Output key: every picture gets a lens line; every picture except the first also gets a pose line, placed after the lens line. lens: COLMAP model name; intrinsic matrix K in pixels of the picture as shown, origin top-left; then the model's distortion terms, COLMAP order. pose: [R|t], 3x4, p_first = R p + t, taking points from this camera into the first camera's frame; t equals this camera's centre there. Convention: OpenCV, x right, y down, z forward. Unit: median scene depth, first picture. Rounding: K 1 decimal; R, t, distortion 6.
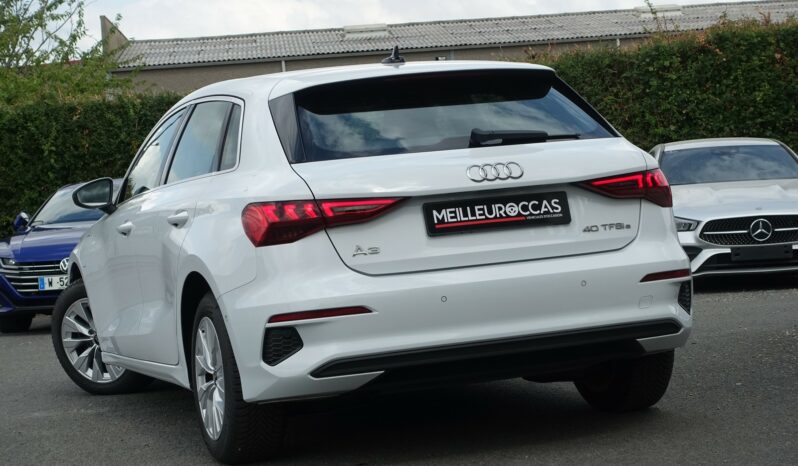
lens RADIAL K [[1772.8, 0, 399.0], [0, 1772.8, 233.0], [0, 0, 1]] dist [-0.038668, -0.187168]
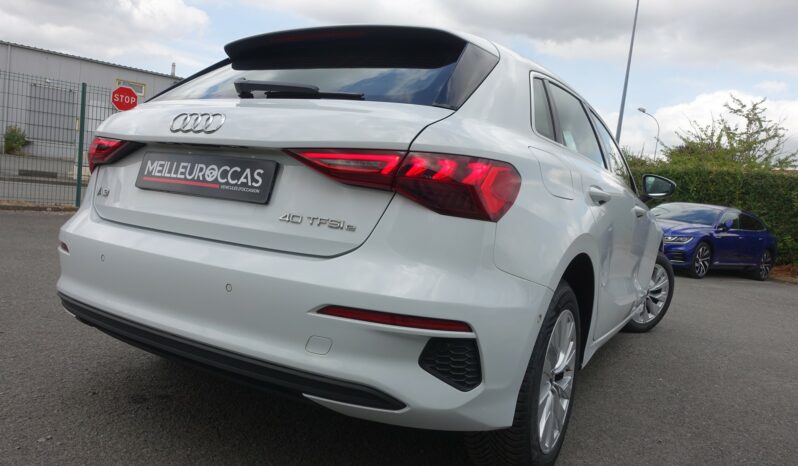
lens RADIAL K [[548.2, 0, 399.0], [0, 548.2, 233.0], [0, 0, 1]] dist [-0.010286, 0.003632]
pose [[0.620091, 0.197909, -0.759156, 0.306844], [-0.171787, 0.978428, 0.114754, -0.029615], [0.765491, 0.059255, 0.640713, 0.908966]]
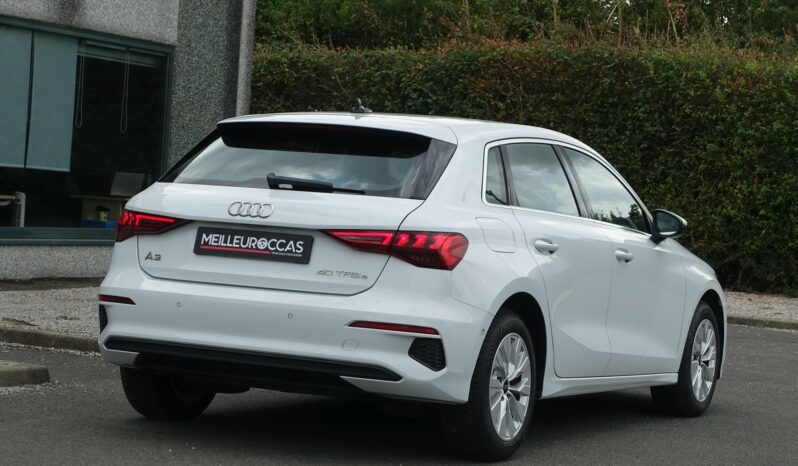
lens RADIAL K [[1772.8, 0, 399.0], [0, 1772.8, 233.0], [0, 0, 1]] dist [-0.038668, -0.187168]
pose [[0.688540, 0.143797, -0.710798, 0.961776], [-0.147218, 0.987451, 0.057158, -0.100887], [0.710098, 0.065287, 0.701070, 0.238825]]
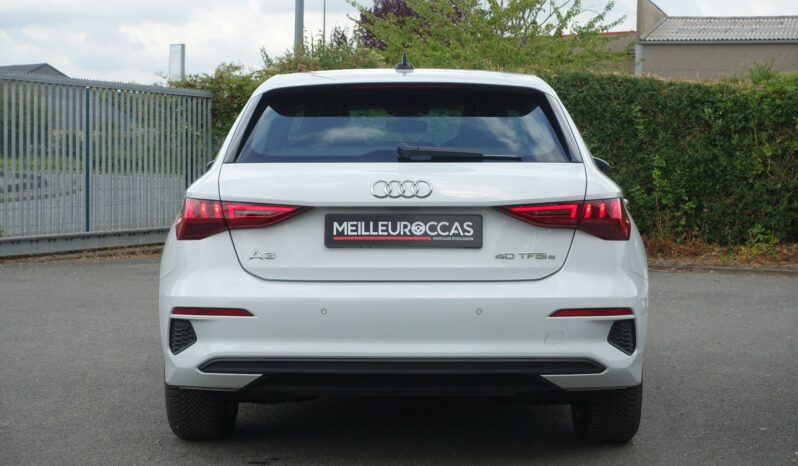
lens RADIAL K [[1539.6, 0, 399.0], [0, 1539.6, 233.0], [0, 0, 1]] dist [0.063311, 0.012424]
pose [[0.928734, 0.102295, -0.356354, 0.359783], [-0.089899, 0.994633, 0.051225, -0.053742], [0.359682, -0.015539, 0.932946, 0.195517]]
